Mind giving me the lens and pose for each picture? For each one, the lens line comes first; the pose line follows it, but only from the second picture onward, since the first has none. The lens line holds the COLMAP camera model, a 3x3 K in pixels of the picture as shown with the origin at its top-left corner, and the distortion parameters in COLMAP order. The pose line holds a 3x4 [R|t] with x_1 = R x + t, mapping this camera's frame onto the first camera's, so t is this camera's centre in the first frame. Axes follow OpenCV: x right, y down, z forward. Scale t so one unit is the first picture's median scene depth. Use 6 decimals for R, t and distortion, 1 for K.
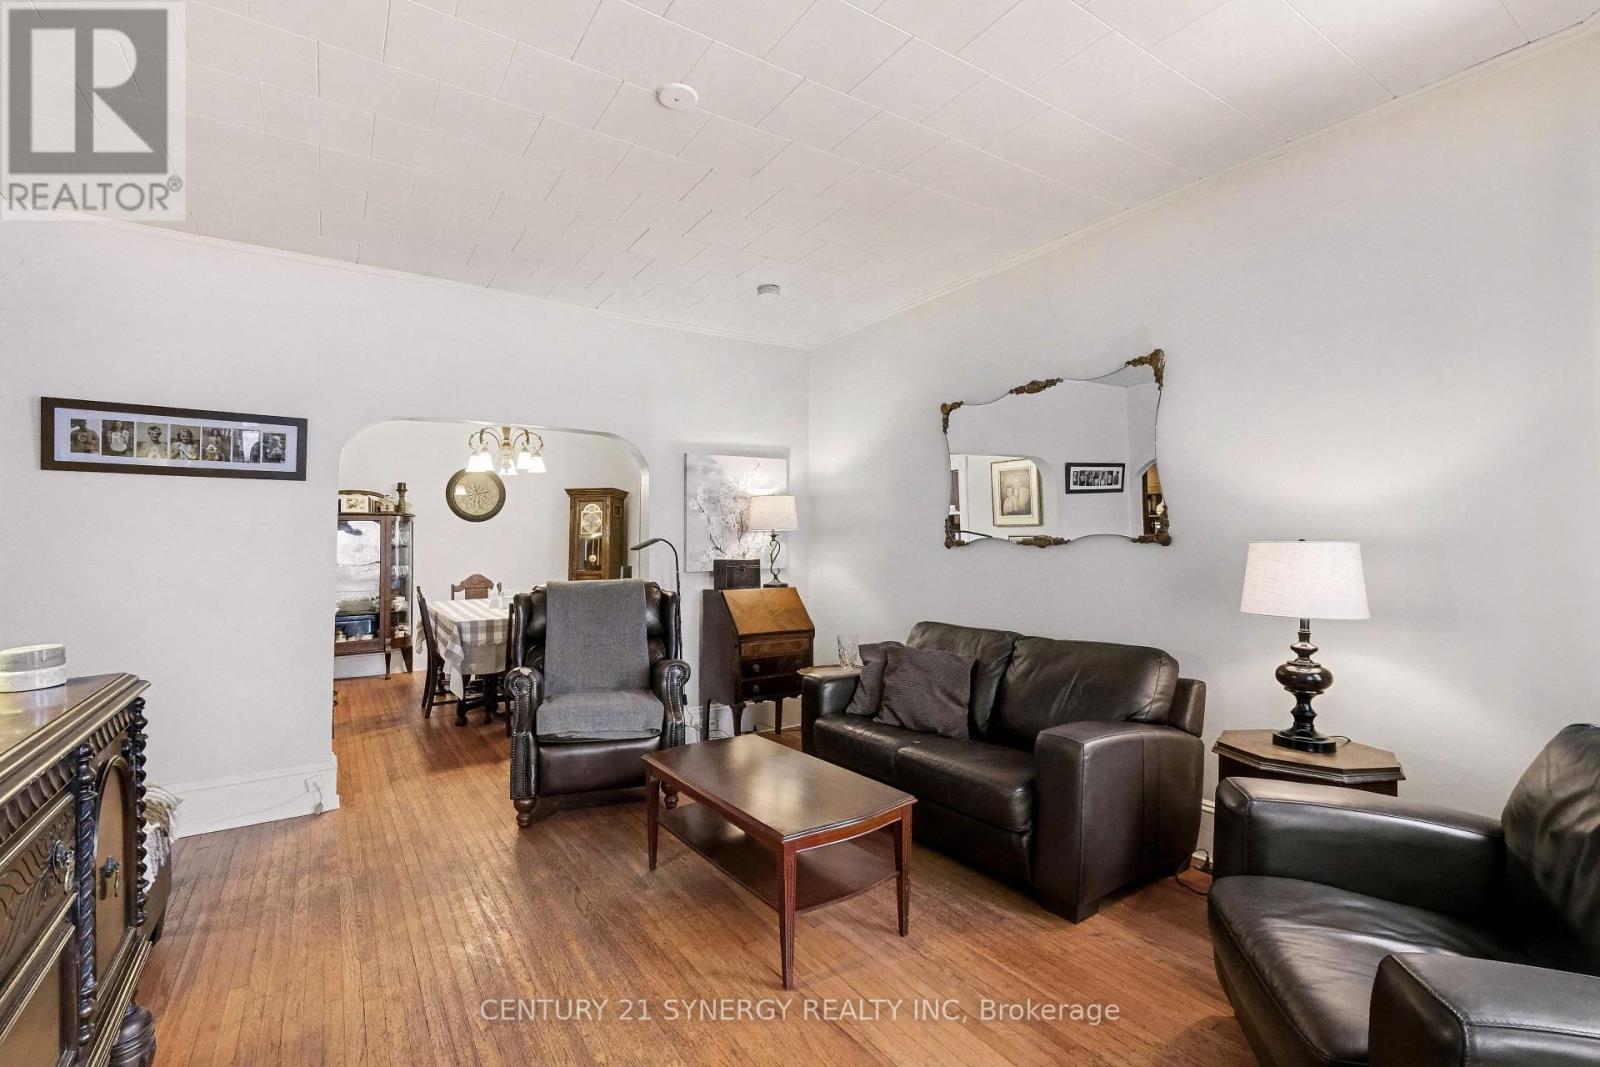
lens RADIAL K [[691.8, 0, 813.7], [0, 691.8, 541.0], [0, 0, 1]] dist [-0.004064, -0.000425]
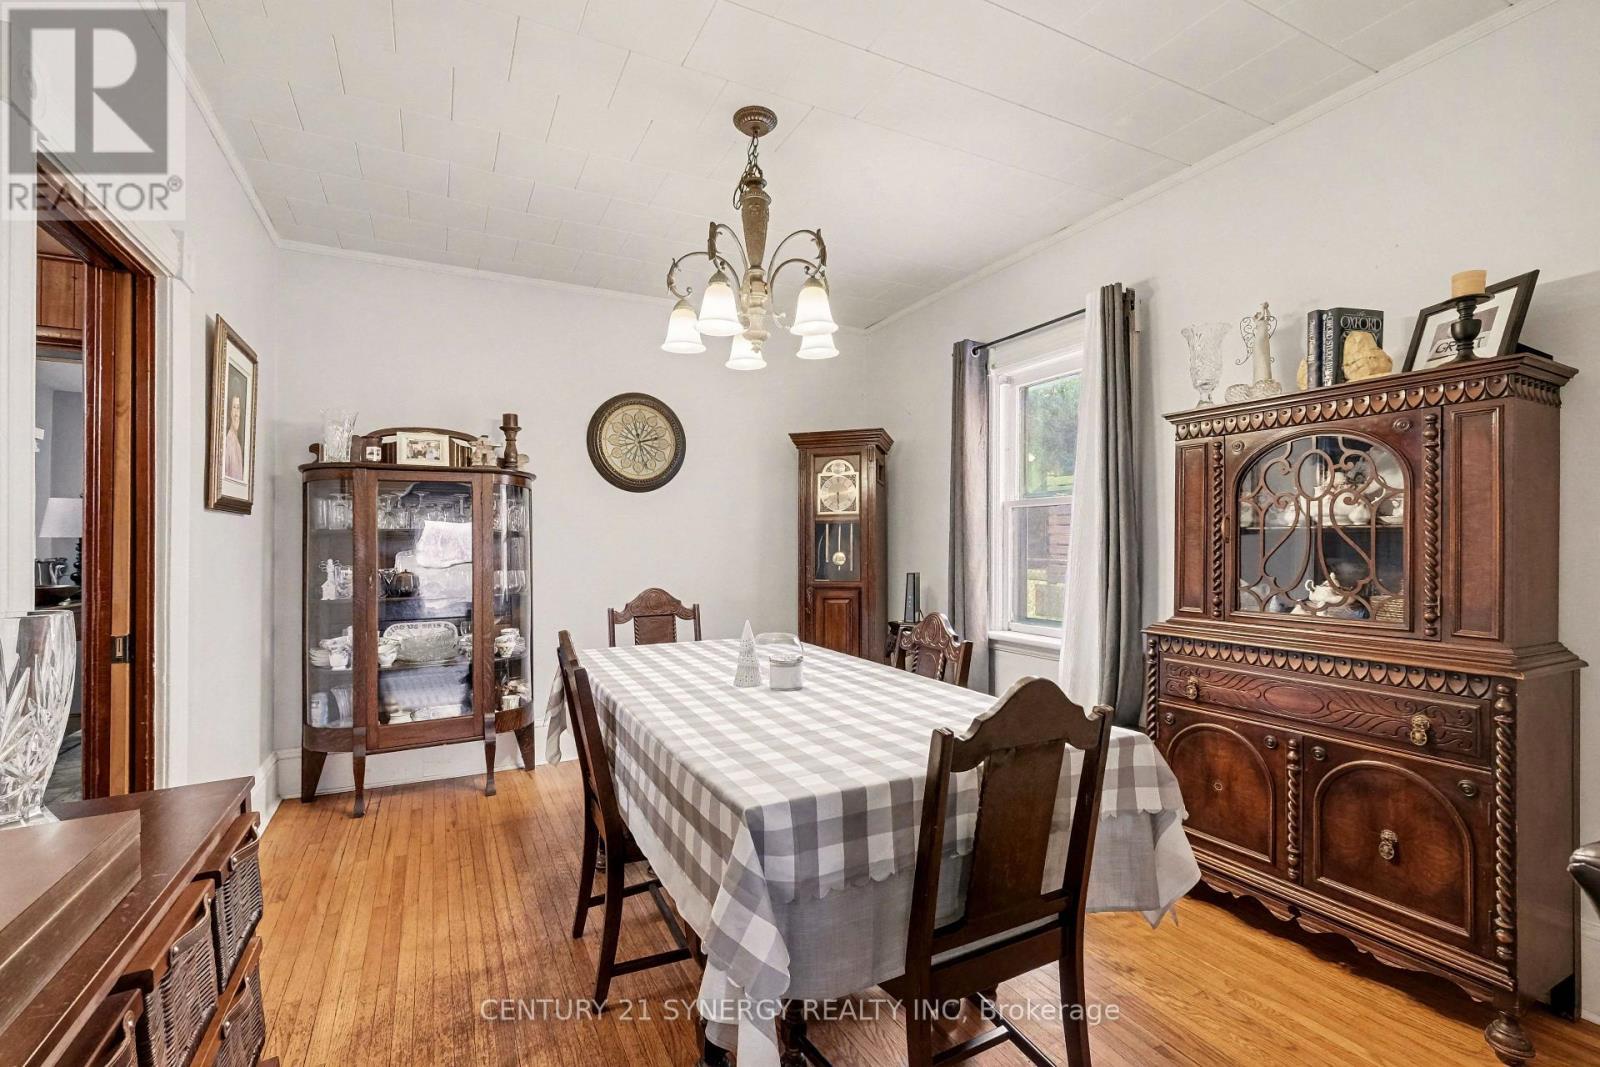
lens RADIAL K [[691.8, 0, 833.8], [0, 691.8, 558.4], [0, 0, 1]] dist [-0.004064, -0.000425]
pose [[0.995745, -0.000750, -0.092149, -0.309399], [0.002933, 0.999718, 0.023558, 0.014013], [0.092105, -0.023728, 0.995467, 0.506818]]
